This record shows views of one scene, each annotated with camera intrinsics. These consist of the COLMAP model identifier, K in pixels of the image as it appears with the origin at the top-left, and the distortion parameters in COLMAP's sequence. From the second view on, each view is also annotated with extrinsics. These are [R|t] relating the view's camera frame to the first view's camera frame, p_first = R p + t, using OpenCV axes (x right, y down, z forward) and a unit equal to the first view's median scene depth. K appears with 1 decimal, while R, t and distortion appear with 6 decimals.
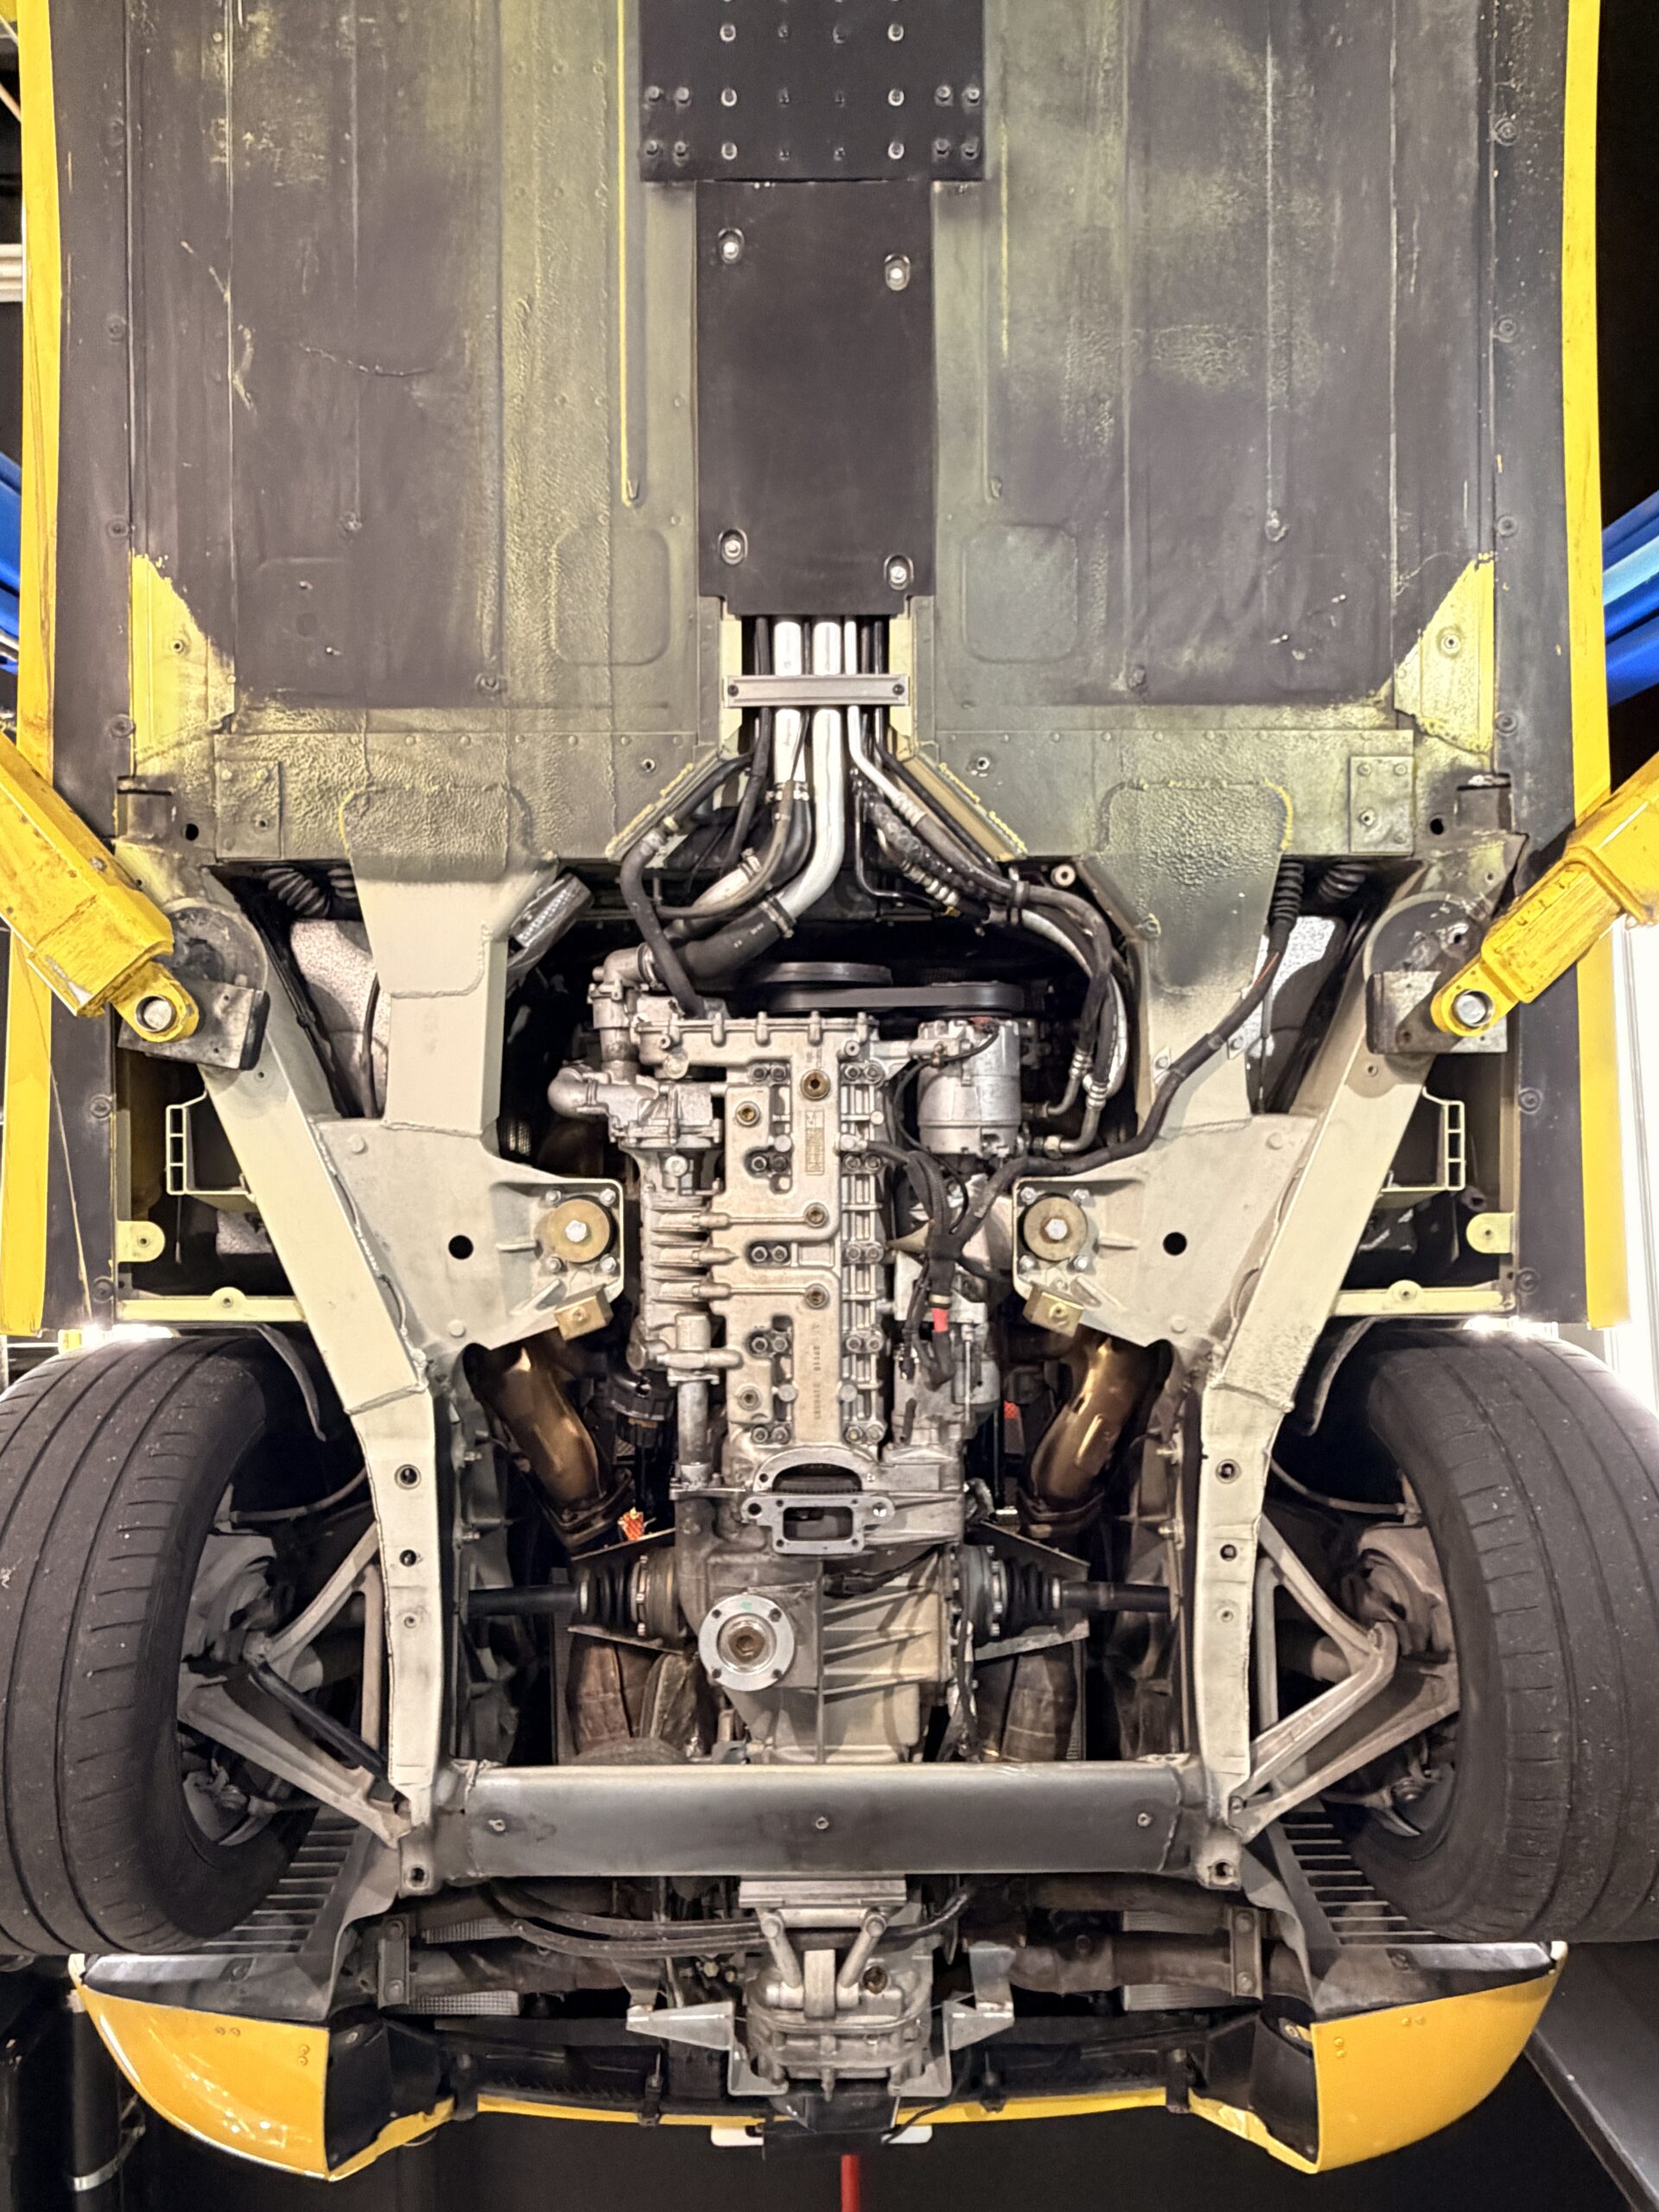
lens RADIAL K [[1232.9, 0, 825.9], [0, 1232.9, 1106.0], [0, 0, 1]] dist [-0.002759, 0.001009]
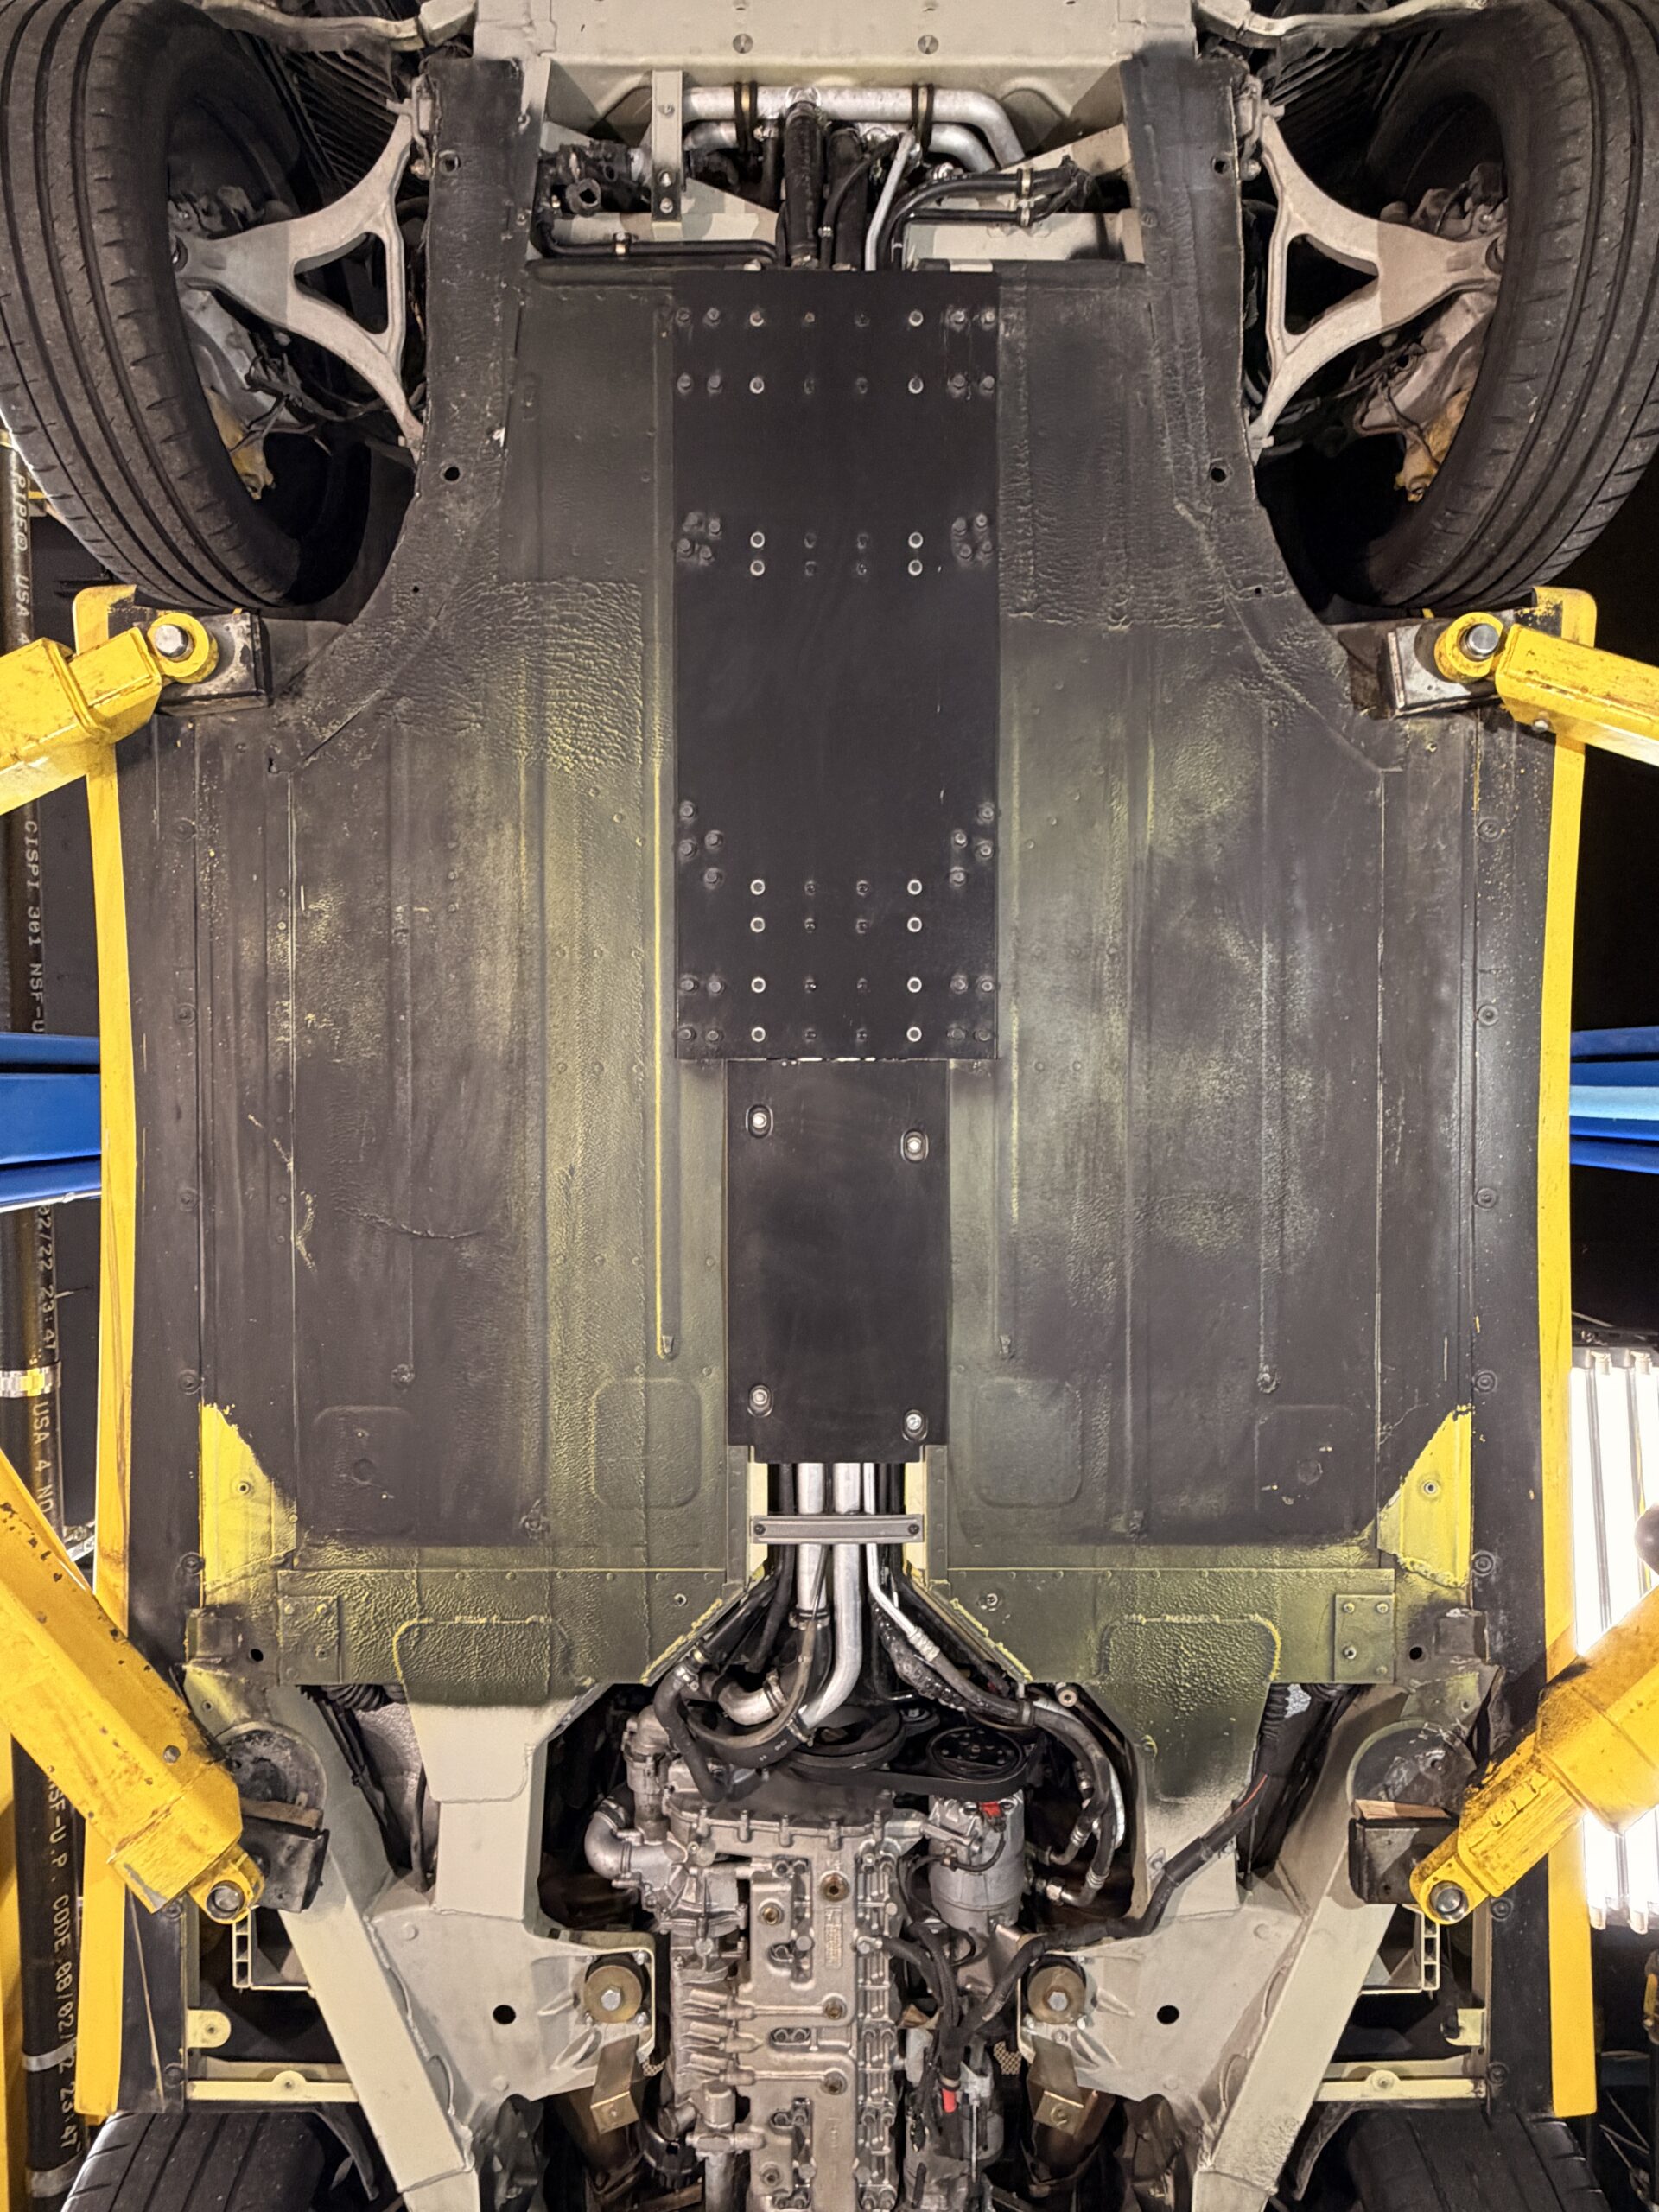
lens RADIAL K [[1171.1, 0, 829.4], [0, 1171.1, 1103.1], [0, 0, 1]] dist [-0.000948, 0.000569]
pose [[0.999962, 0.005044, -0.007176, -0.008802], [-0.004999, 0.999968, 0.006174, -0.714227], [0.007207, -0.006138, 0.999955, -0.017547]]
